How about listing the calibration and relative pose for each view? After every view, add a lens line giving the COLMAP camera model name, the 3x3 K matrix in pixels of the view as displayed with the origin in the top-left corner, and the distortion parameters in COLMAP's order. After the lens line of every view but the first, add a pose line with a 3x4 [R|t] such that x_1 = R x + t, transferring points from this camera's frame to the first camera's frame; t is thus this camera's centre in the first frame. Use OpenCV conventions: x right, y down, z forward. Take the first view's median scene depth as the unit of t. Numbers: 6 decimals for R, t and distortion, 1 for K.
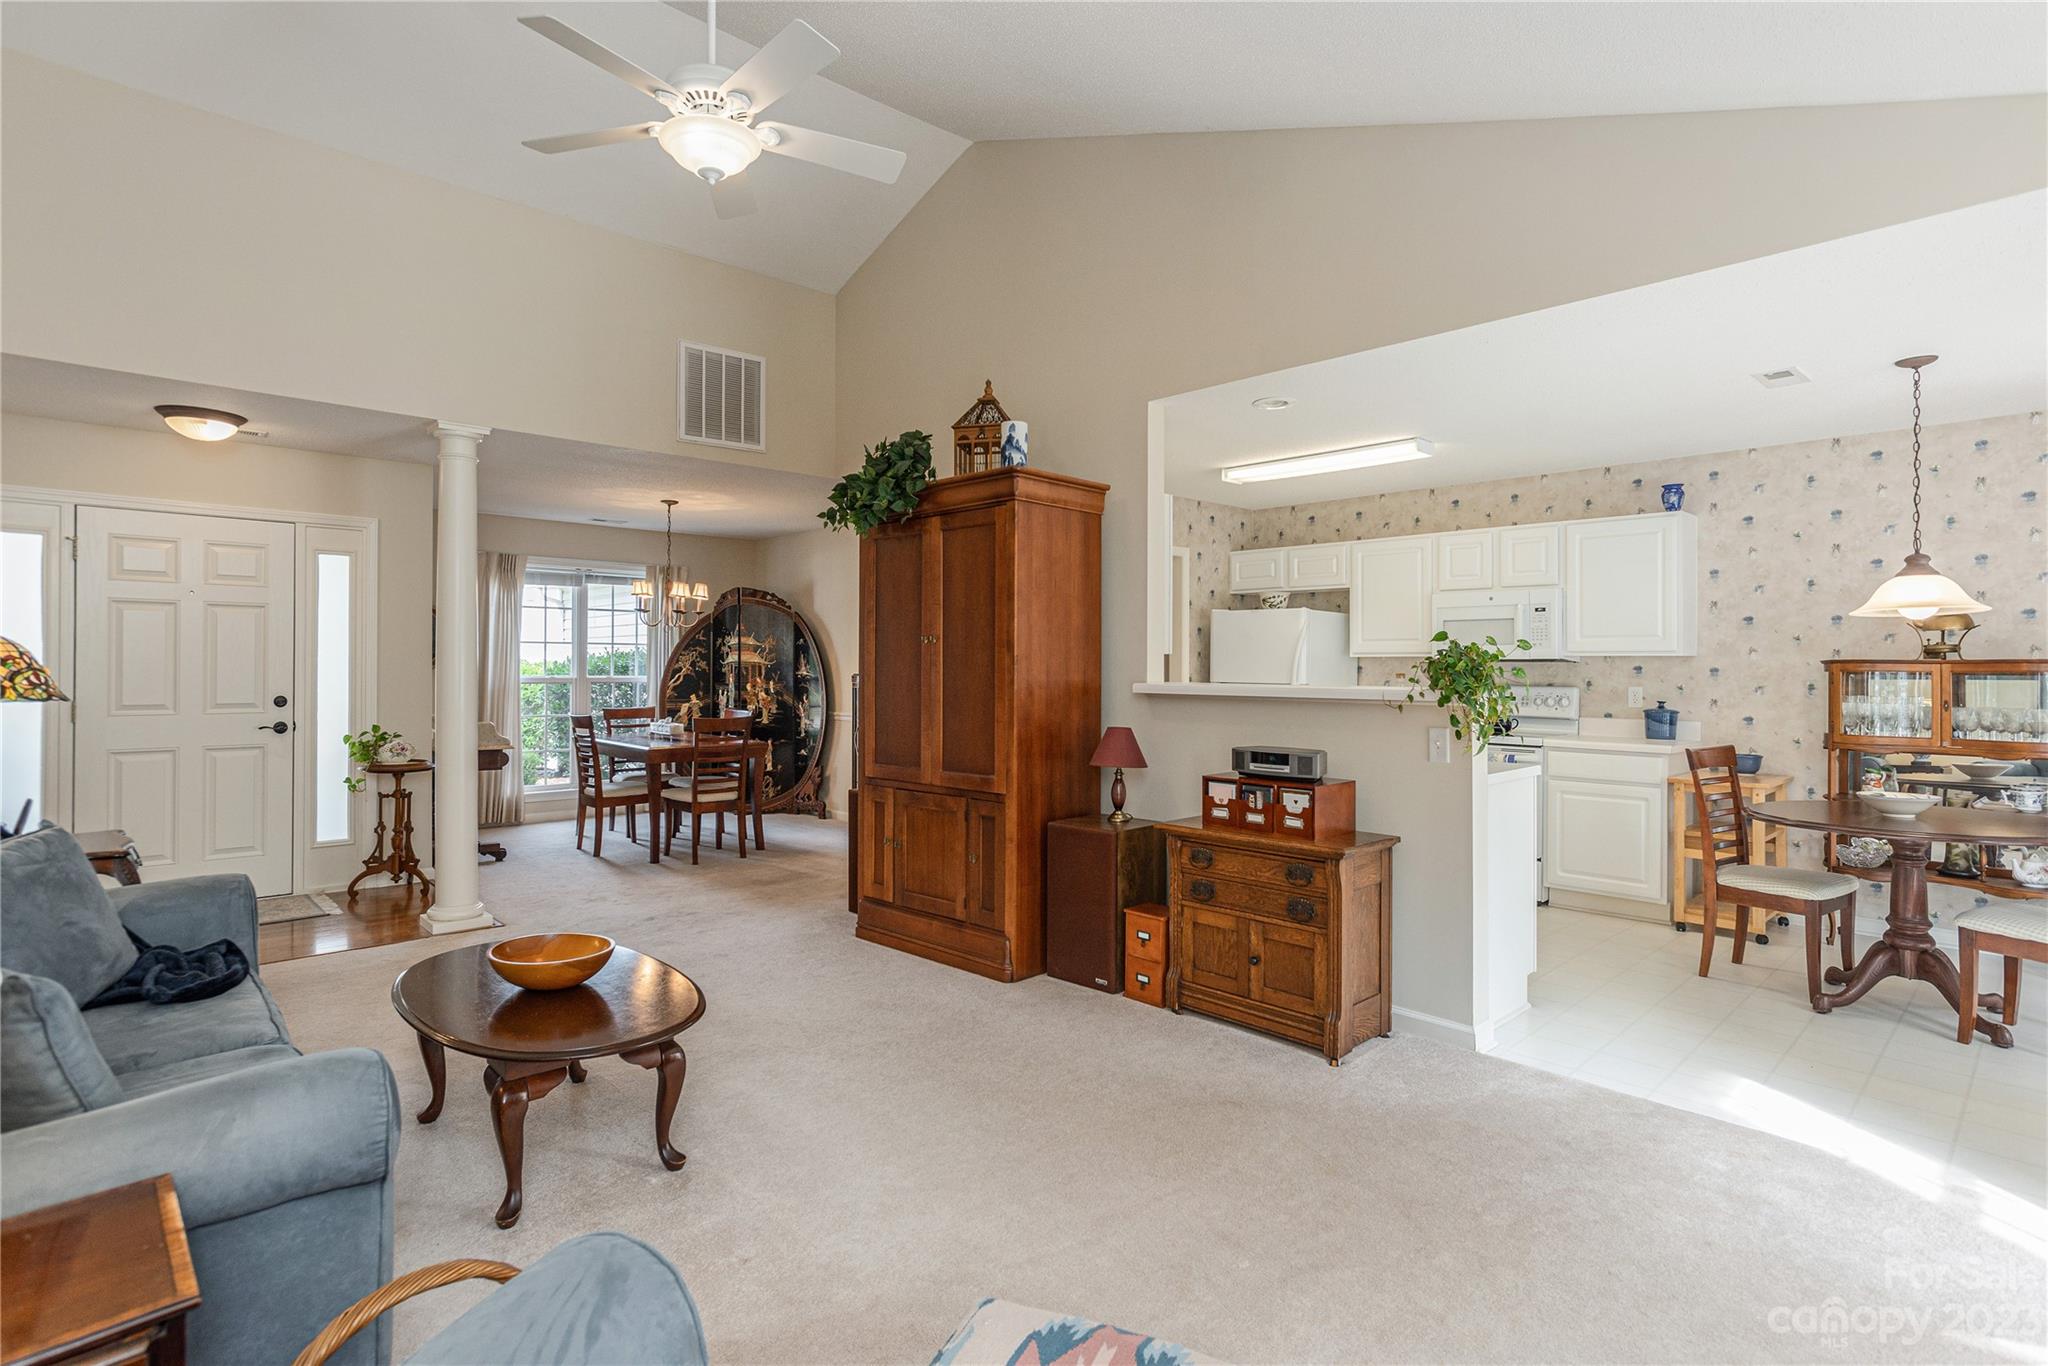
lens RADIAL K [[1008.1, 0, 1032.3], [0, 1008.1, 668.4], [0, 0, 1]] dist [-0.020995, 0.006918]
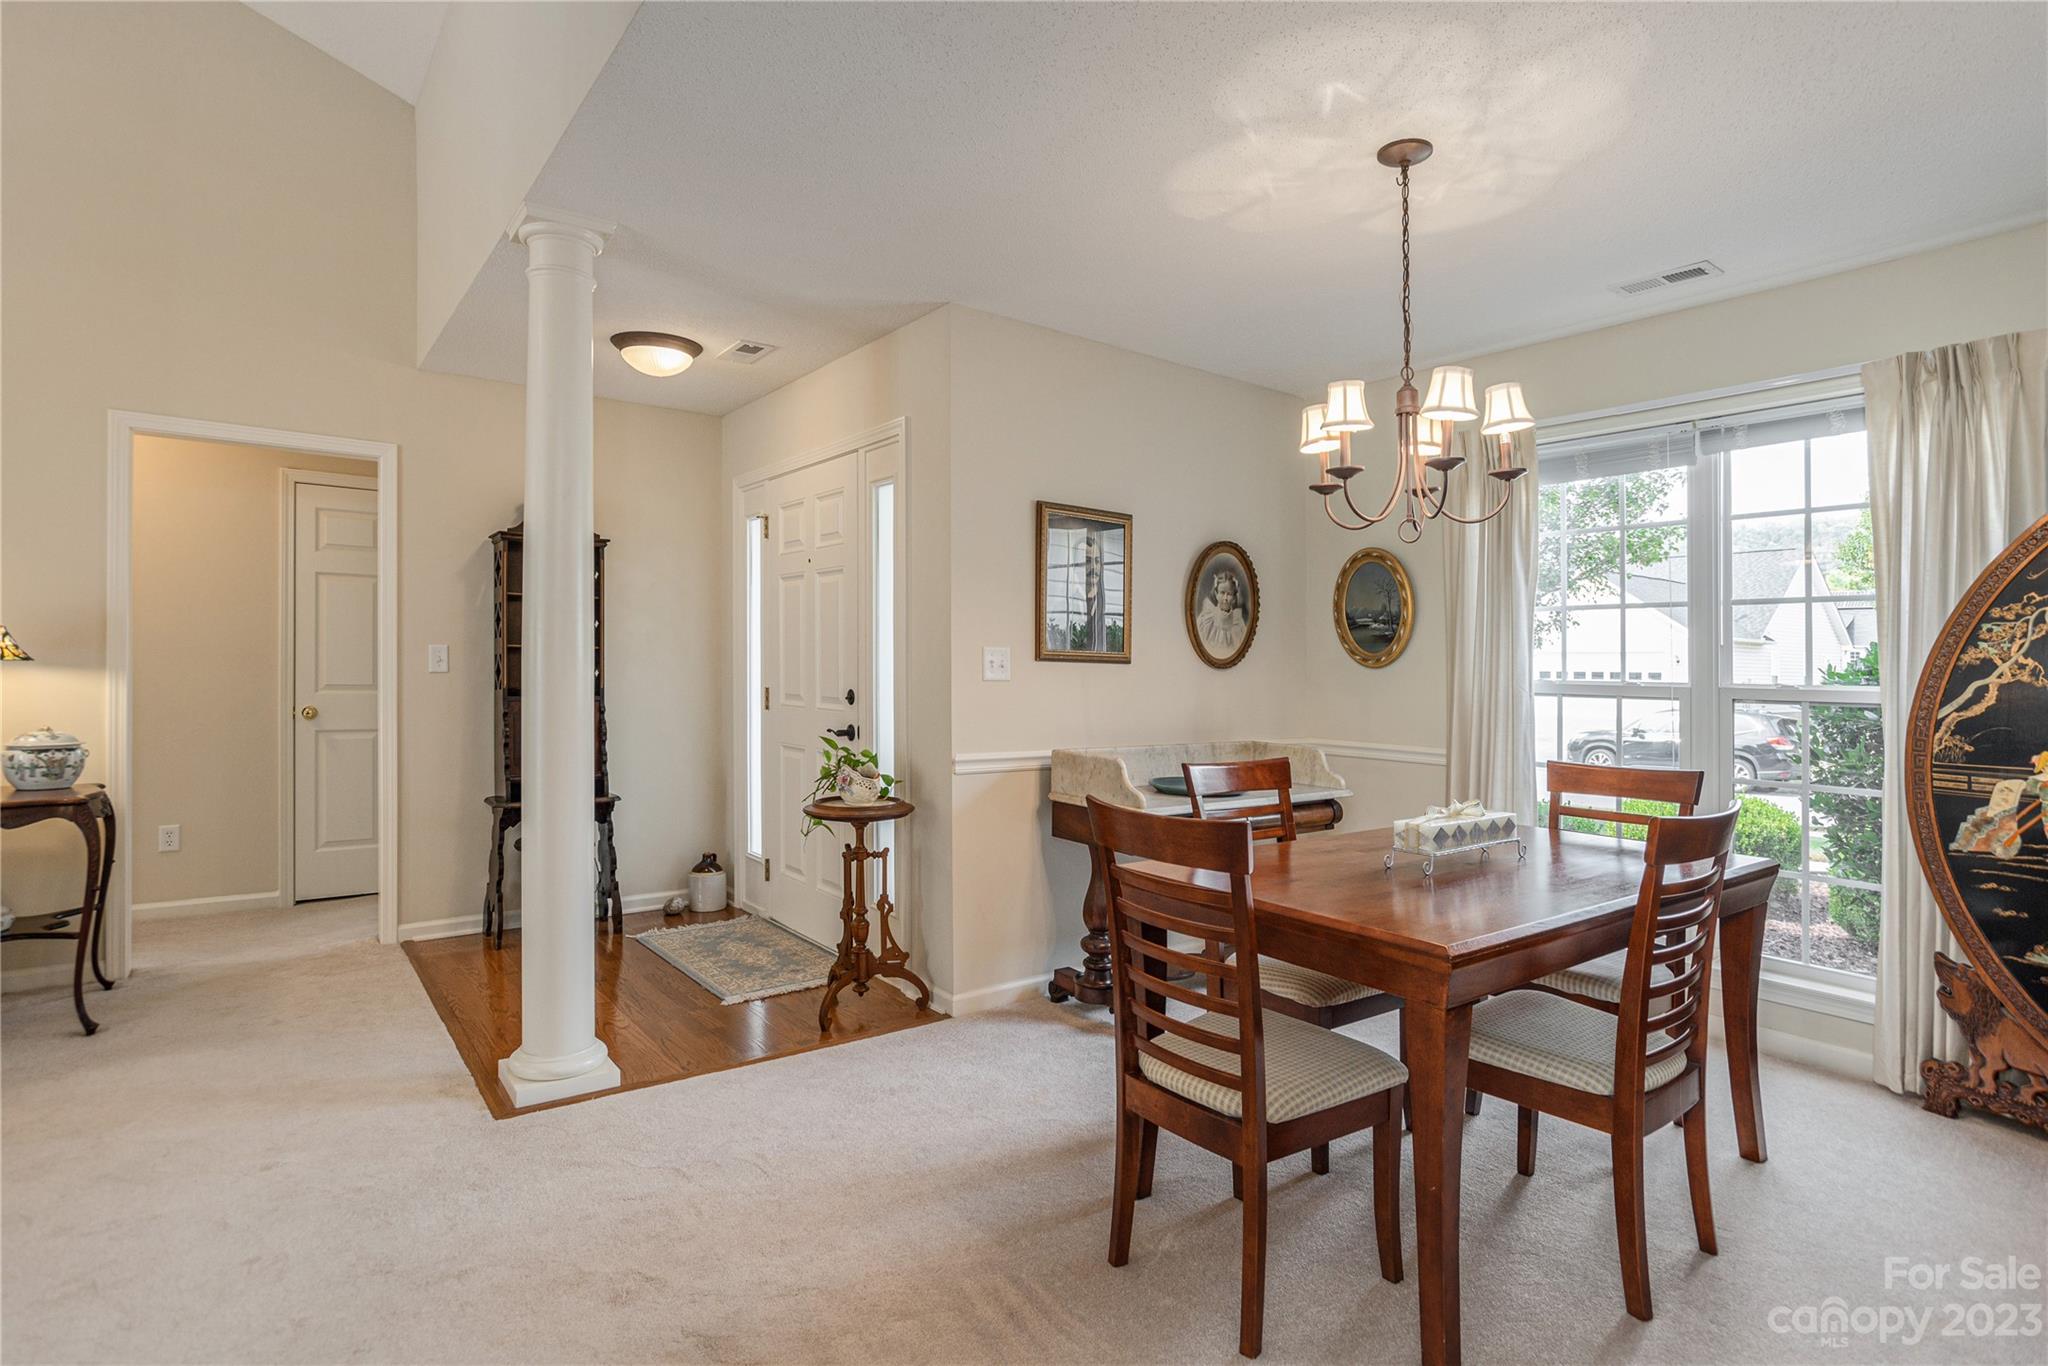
lens RADIAL K [[1048.1, 0, 1033.1], [0, 1048.1, 673.6], [0, 0, 1]] dist [0.003918, 0.000411]
pose [[-0.109705, -0.000291, -0.993964, 0.001237], [-0.018185, 0.999833, 0.001715, 0.009351], [0.993798, 0.018263, -0.109692, 0.923464]]
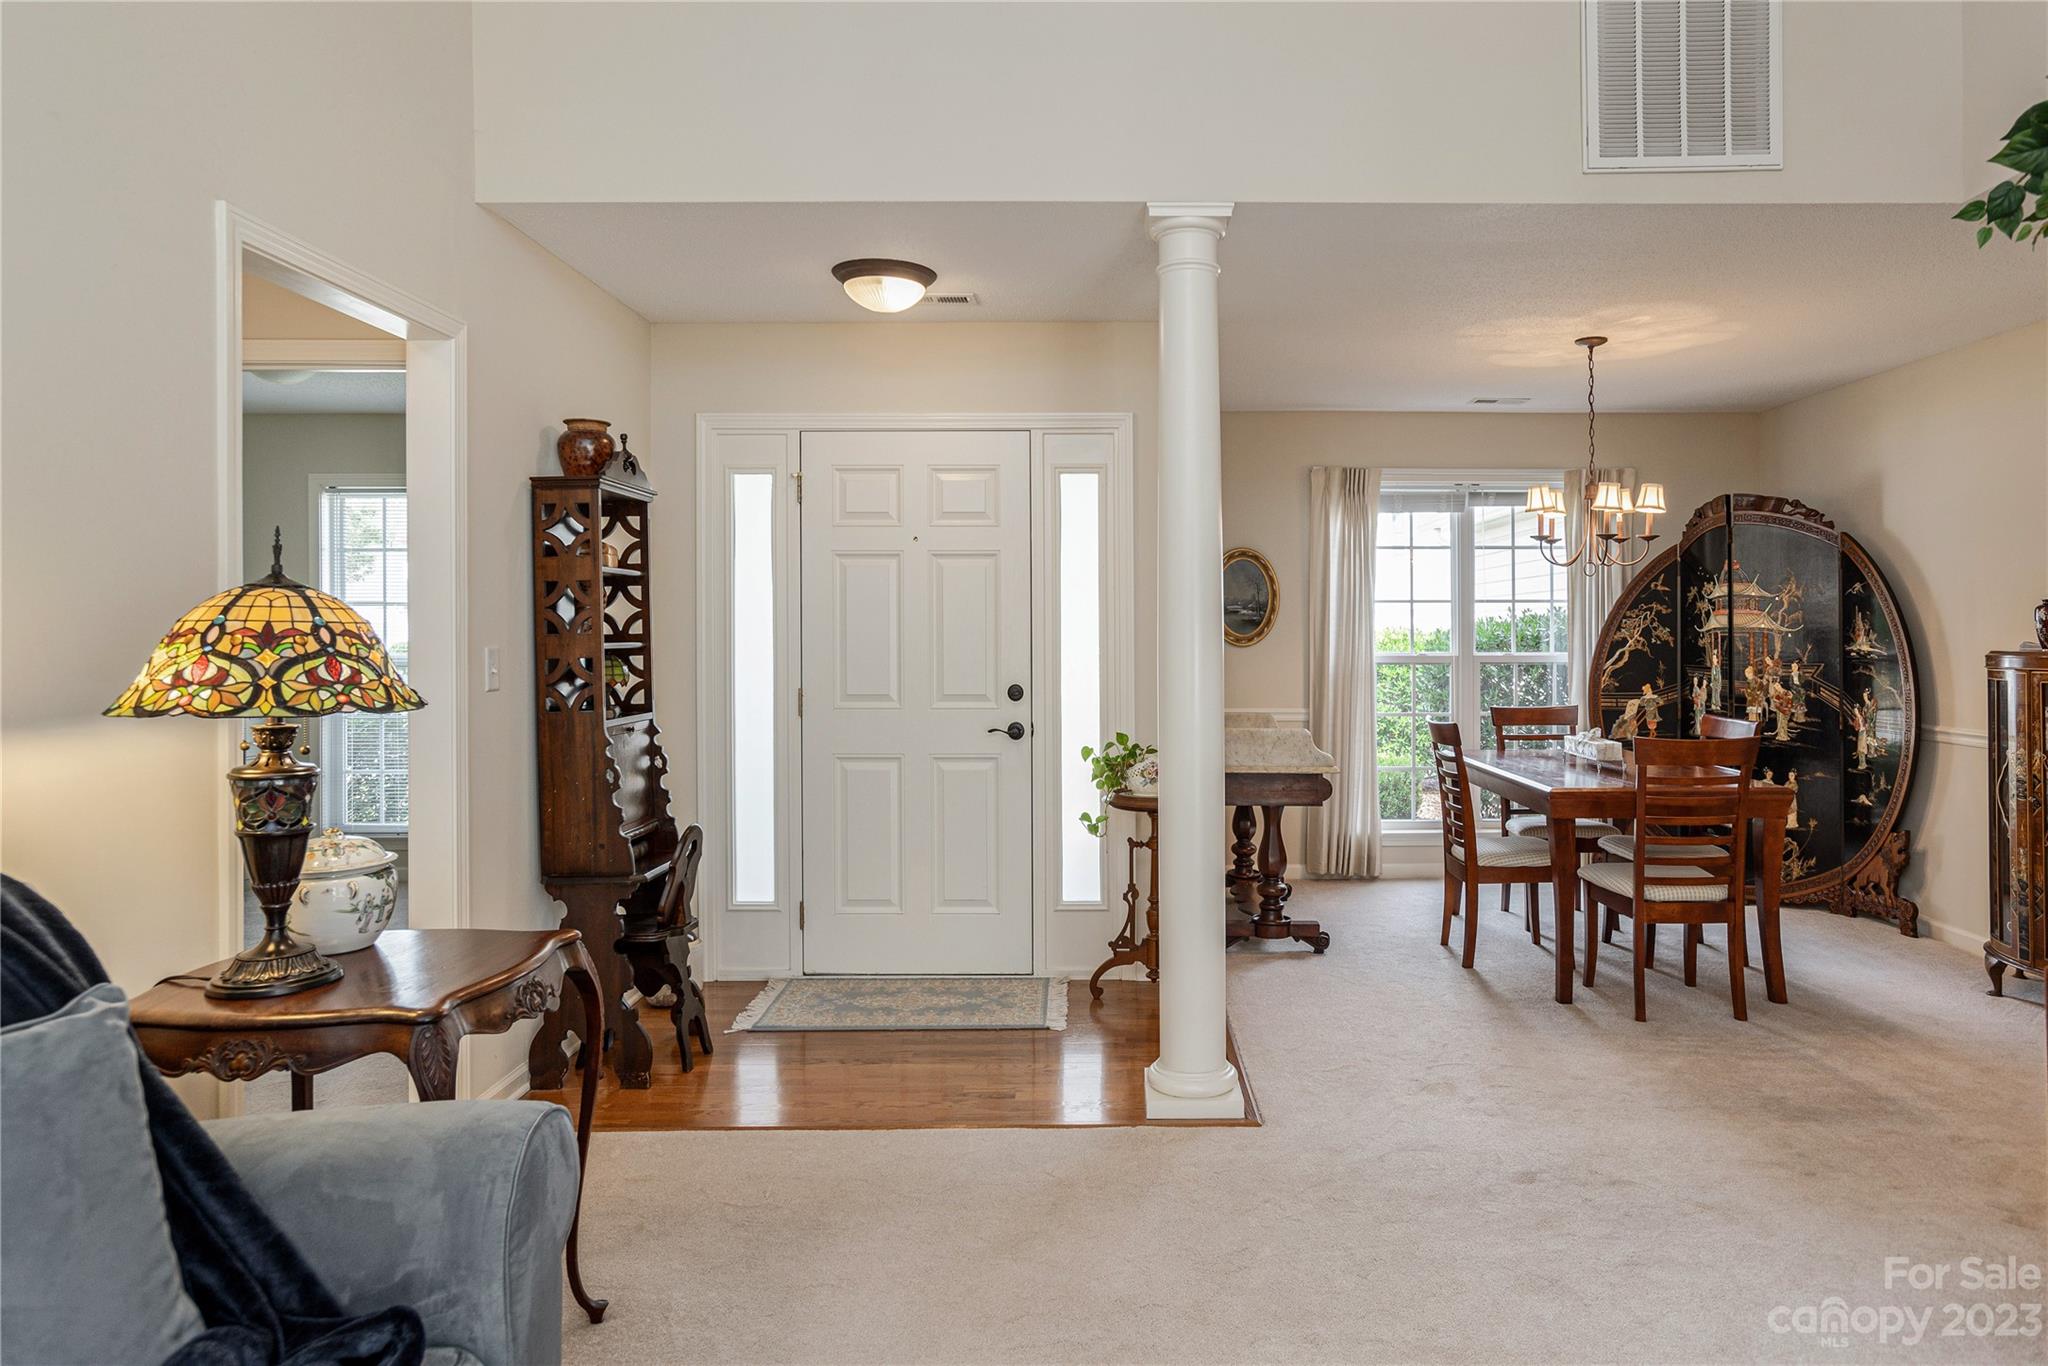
lens RADIAL K [[1309.9, 0, 1117.6], [0, 1309.9, 629.8], [0, 0, 1]] dist [0.008652, 0.019434]
pose [[0.749935, -0.009210, -0.661447, -0.079024], [0.005088, 0.999954, -0.008154, -0.001711], [0.661492, 0.002750, 0.749948, 0.281004]]
